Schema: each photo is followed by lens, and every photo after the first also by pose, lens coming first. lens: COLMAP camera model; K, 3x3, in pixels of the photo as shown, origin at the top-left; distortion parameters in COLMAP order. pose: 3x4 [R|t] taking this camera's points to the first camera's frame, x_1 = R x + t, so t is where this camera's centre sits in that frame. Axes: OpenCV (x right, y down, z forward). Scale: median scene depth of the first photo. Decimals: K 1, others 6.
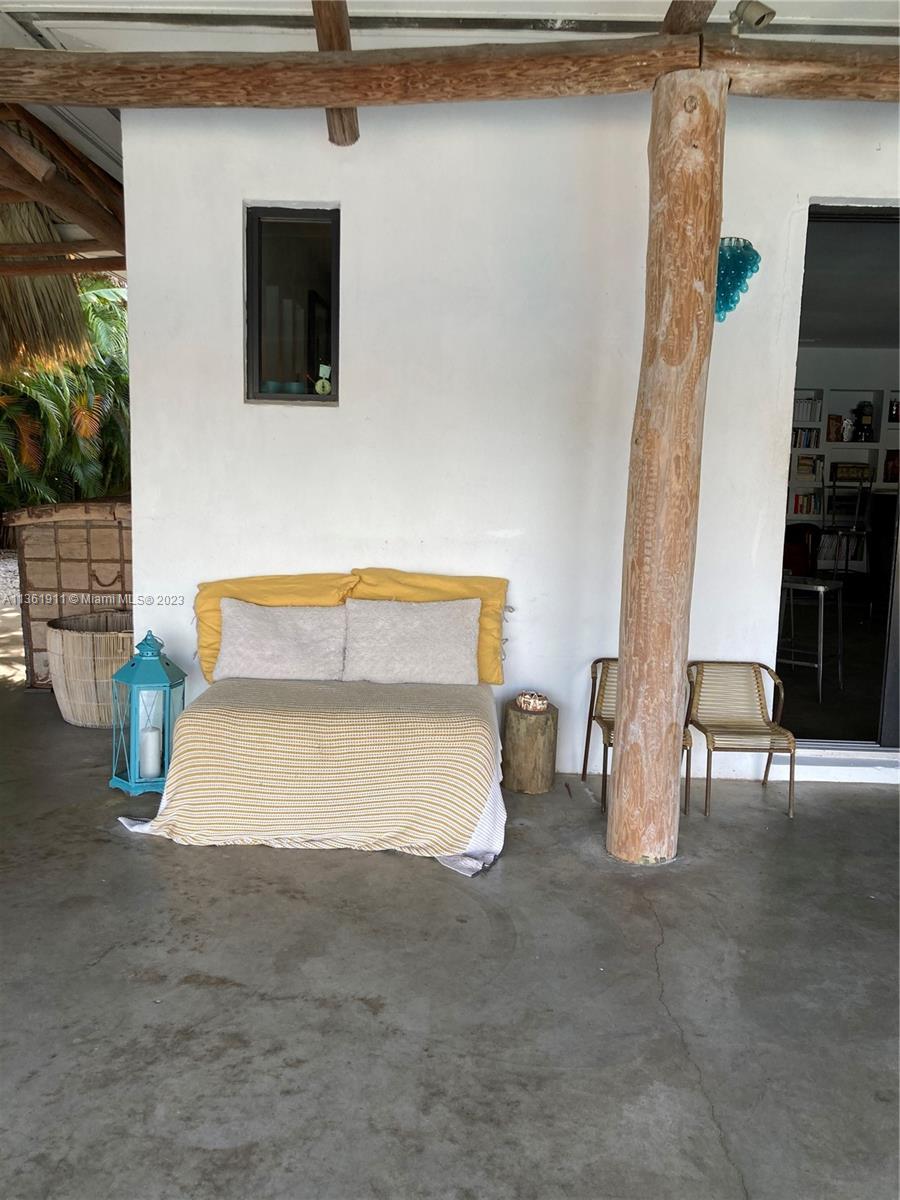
lens RADIAL K [[991.5, 0, 449.5], [0, 991.5, 596.8], [0, 0, 1]] dist [0.049160, -0.024624]
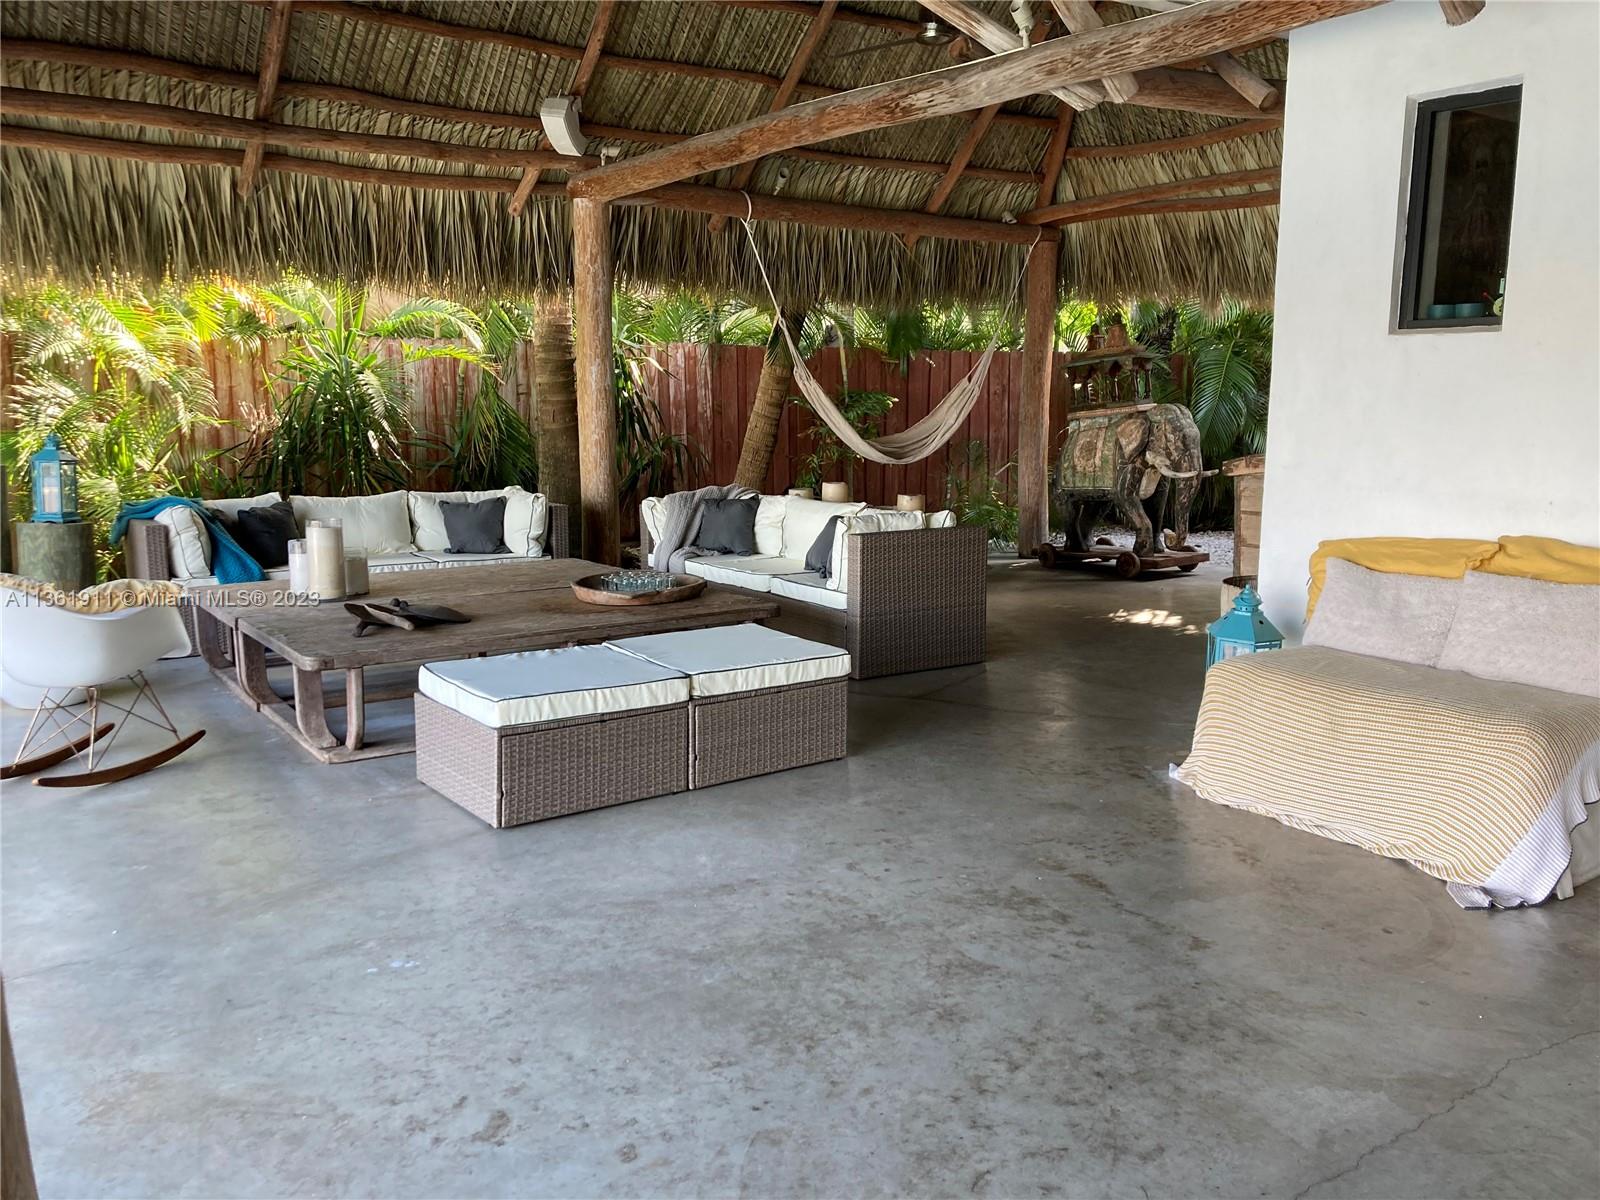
lens RADIAL K [[1322.1, 0, 802.1], [0, 1322.1, 602.9], [0, 0, 1]] dist [0.049160, -0.024624]
pose [[0.586312, 0.109041, -0.802713, 0.529068], [-0.101064, 0.993004, 0.061072, 0.019245], [0.803756, 0.045318, 0.593230, -0.093870]]
